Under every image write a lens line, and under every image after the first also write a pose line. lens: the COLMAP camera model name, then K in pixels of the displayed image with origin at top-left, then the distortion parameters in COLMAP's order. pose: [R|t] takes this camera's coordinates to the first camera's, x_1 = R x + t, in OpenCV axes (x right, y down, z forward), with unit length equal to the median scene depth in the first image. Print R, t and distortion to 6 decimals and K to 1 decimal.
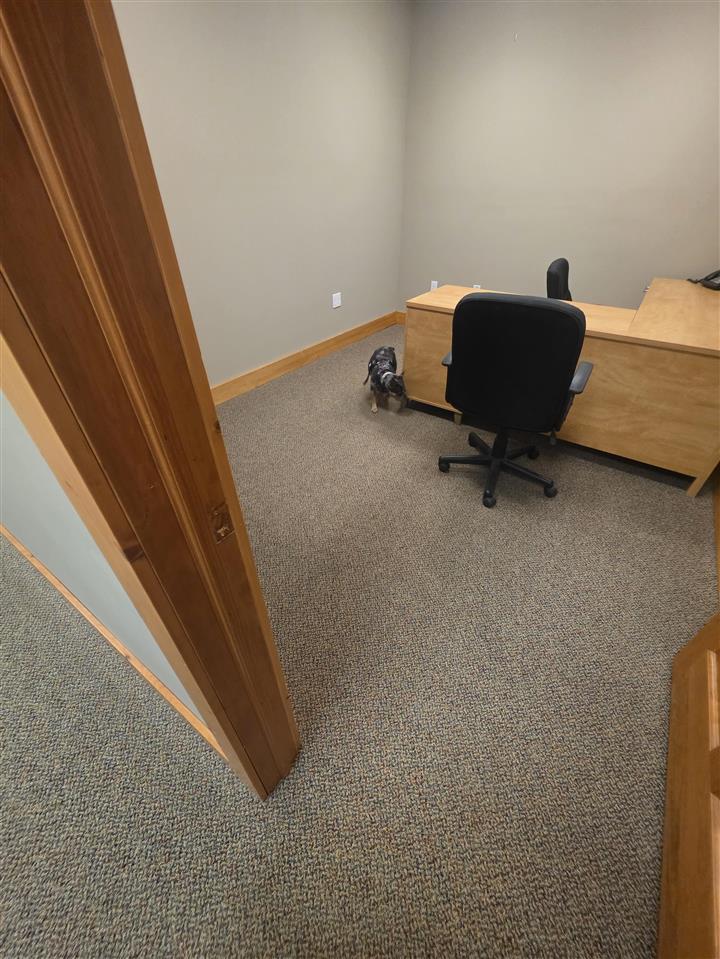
lens RADIAL K [[383.8, 0, 360.0], [0, 383.8, 479.5], [0, 0, 1]] dist [0.001327, -0.000747]
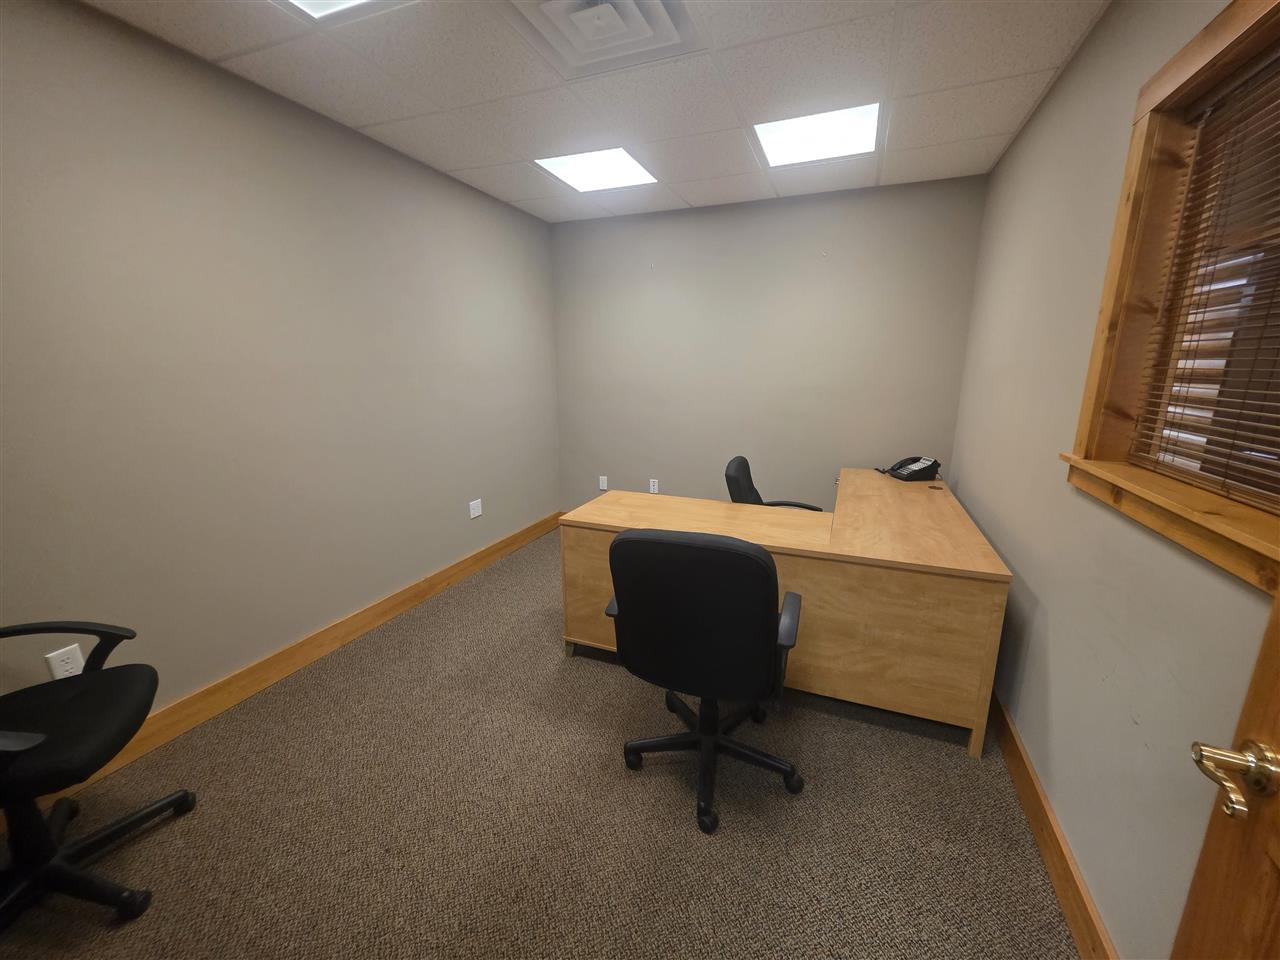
lens RADIAL K [[512.3, 0, 636.3], [0, 512.3, 479.3], [0, 0, 1]] dist [0.001327, -0.000747]
pose [[0.977134, -0.048556, 0.207006, 0.071438], [0.131141, 0.903969, -0.406991, -0.111289], [-0.167365, 0.424831, 0.889667, 0.039516]]
